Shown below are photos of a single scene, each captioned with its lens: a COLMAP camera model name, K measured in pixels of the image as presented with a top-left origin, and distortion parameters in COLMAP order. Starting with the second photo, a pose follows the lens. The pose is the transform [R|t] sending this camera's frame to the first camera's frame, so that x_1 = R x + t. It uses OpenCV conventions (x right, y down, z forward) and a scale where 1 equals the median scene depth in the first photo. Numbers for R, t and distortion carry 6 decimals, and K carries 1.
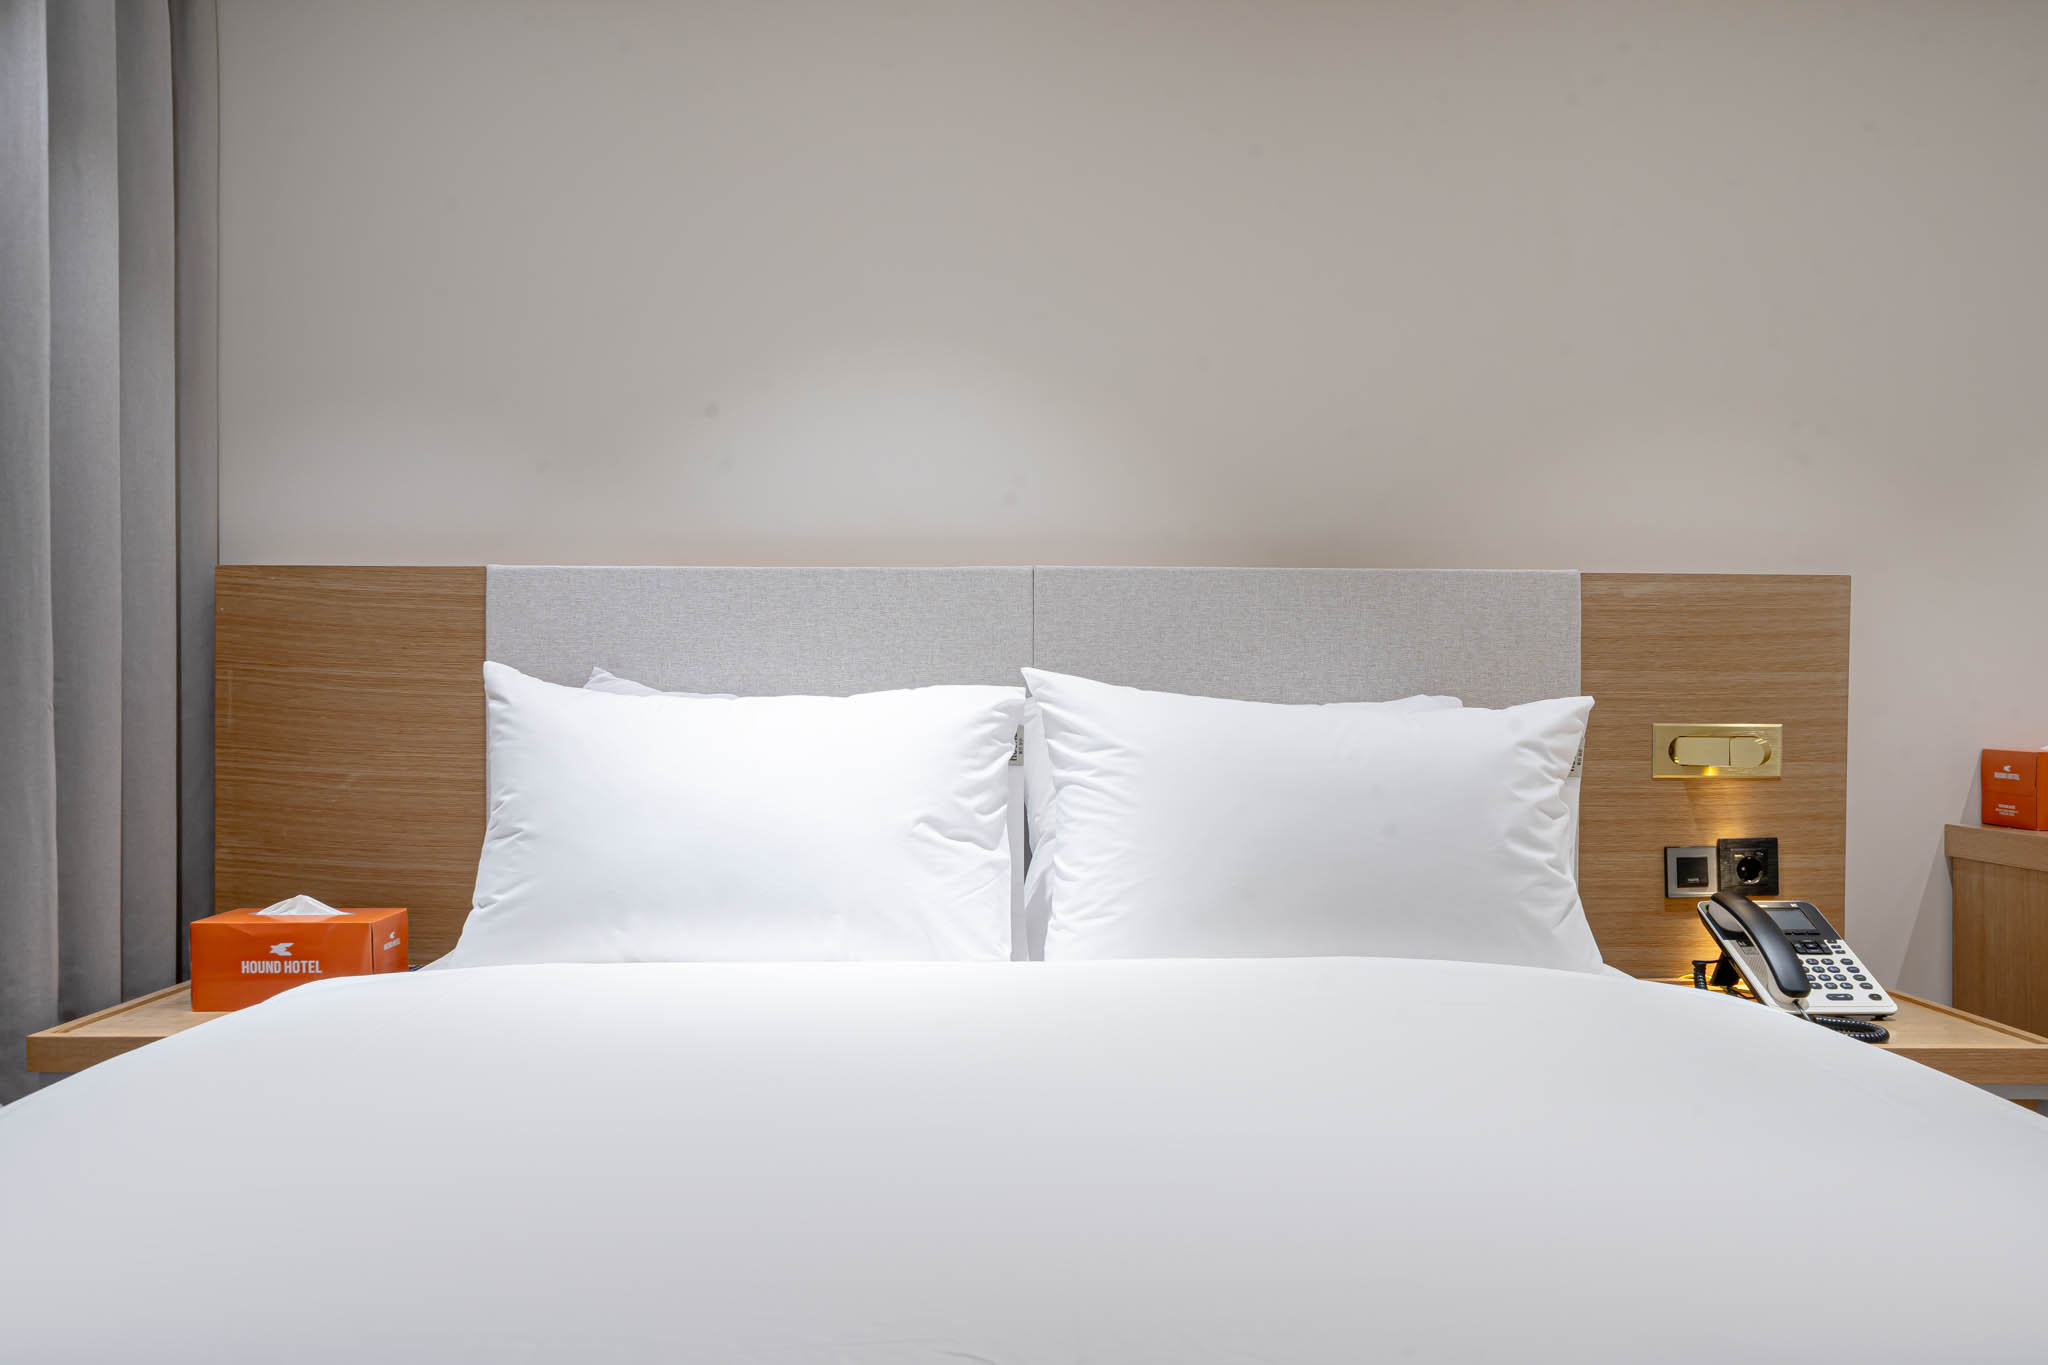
lens RADIAL K [[1387.4, 0, 1024.0], [0, 1387.4, 682.5], [0, 0, 1]] dist [-0.006519, -0.002514]
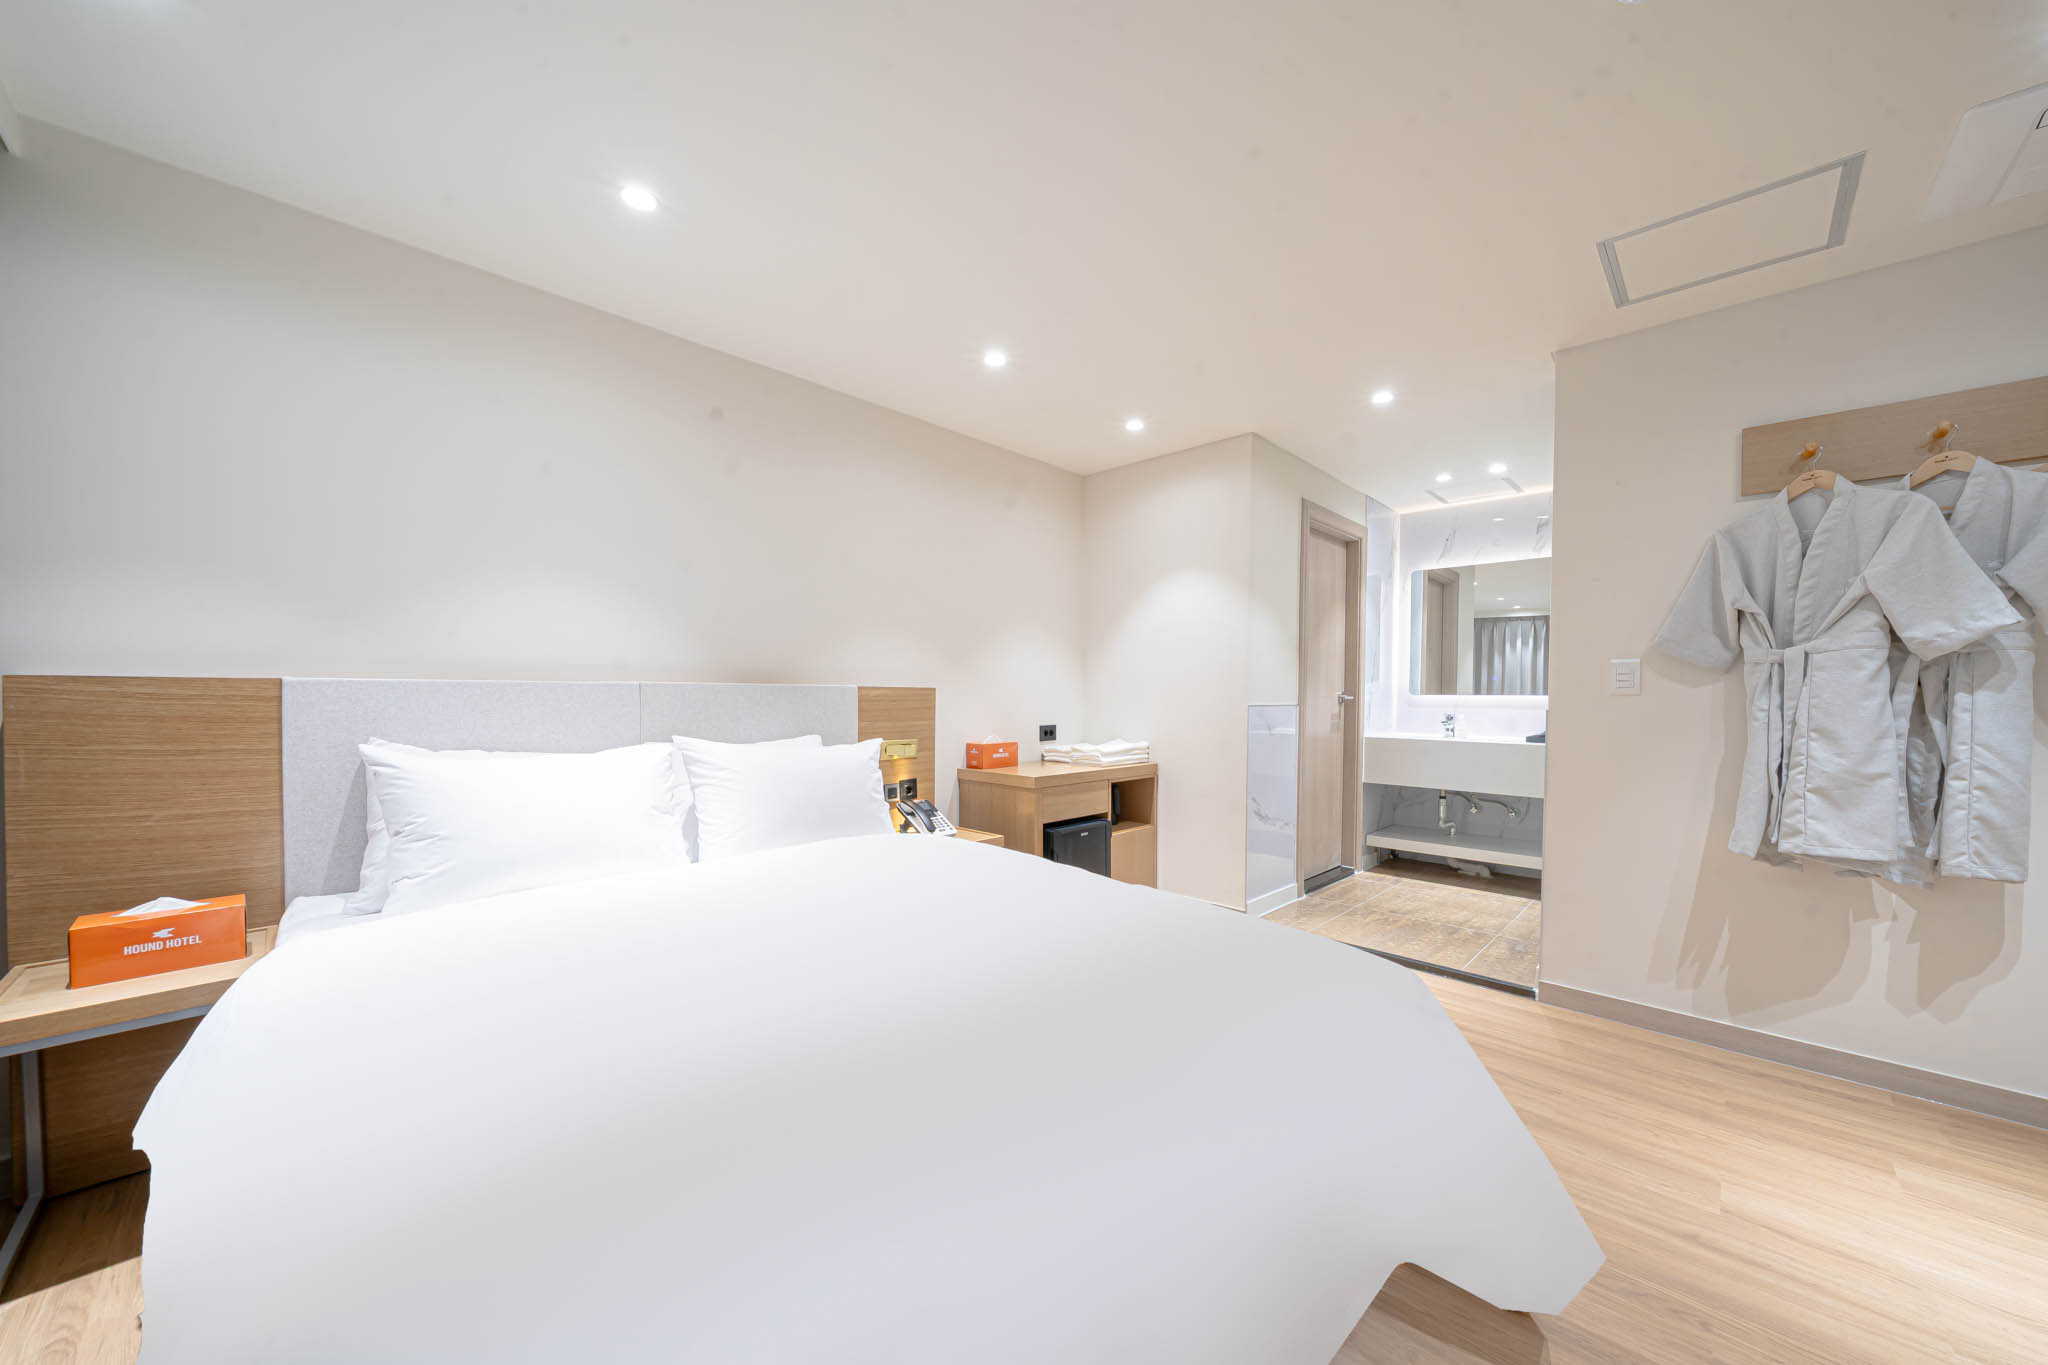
lens RADIAL K [[717.6, 0, 1022.6], [0, 717.6, 704.9], [0, 0, 1]] dist [-0.001578, -0.000205]
pose [[0.699713, -0.010080, 0.714353, -0.381352], [-0.012669, 0.999568, 0.026514, -0.085917], [-0.714311, -0.027603, 0.699283, -0.215913]]
